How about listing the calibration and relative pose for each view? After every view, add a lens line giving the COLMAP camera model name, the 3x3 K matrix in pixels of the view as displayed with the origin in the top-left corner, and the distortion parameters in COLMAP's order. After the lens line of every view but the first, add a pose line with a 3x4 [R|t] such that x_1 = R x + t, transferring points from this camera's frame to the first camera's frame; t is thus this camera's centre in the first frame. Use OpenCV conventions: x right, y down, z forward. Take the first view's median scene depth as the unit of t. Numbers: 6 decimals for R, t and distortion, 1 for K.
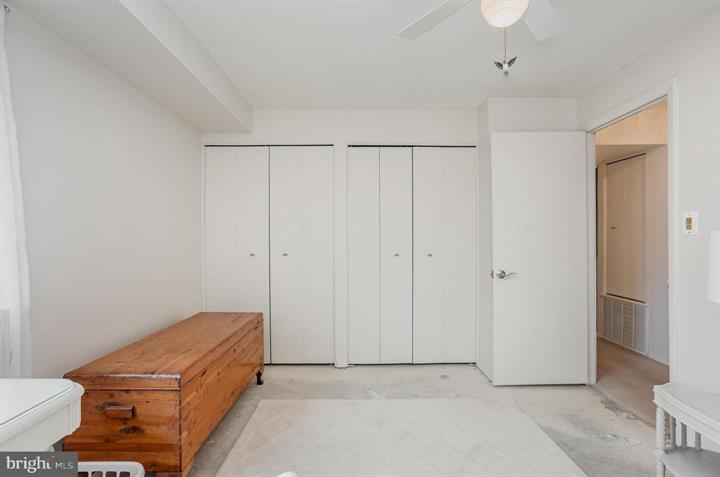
lens RADIAL K [[352.3, 0, 360.0], [0, 352.3, 238.5], [0, 0, 1]] dist [-0.048841, 0.027145]
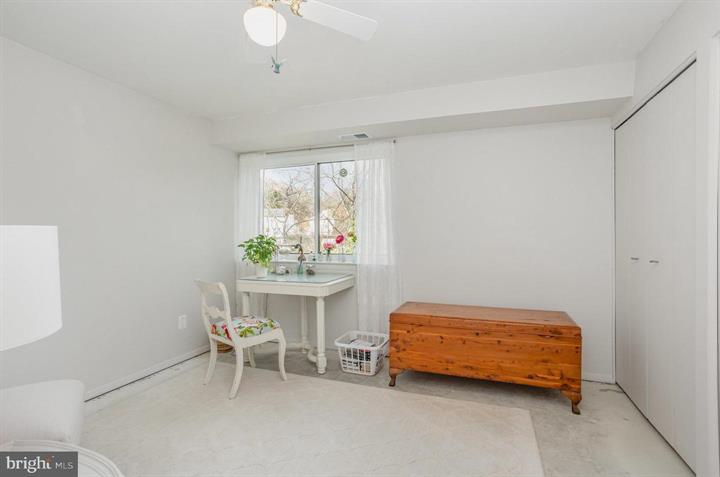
lens RADIAL K [[352.3, 0, 360.0], [0, 352.3, 238.5], [0, 0, 1]] dist [-0.048841, 0.027145]
pose [[-0.361222, 0.017417, -0.932317, 0.690106], [-0.000328, 0.999823, 0.018806, -0.012298], [0.932480, 0.007099, -0.361152, 0.859610]]
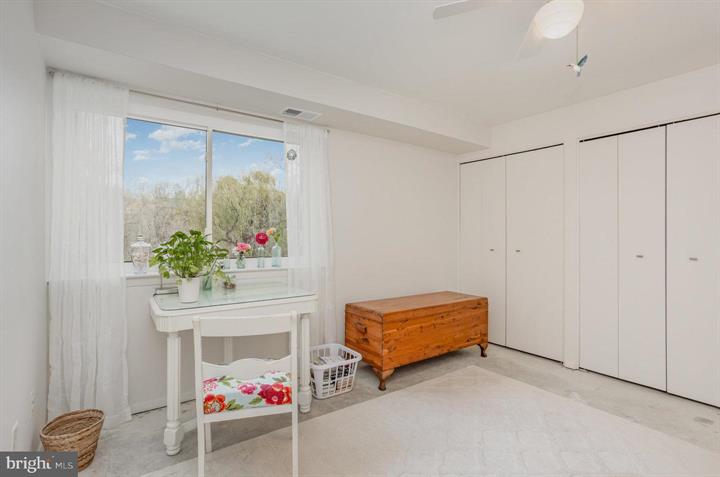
lens RADIAL K [[352.3, 0, 360.0], [0, 352.3, 238.5], [0, 0, 1]] dist [-0.048841, 0.027145]
pose [[0.576686, 0.011664, -0.816883, 0.469398], [-0.011549, 0.999915, 0.006125, 0.006168], [0.816884, 0.005902, 0.576771, -0.051762]]
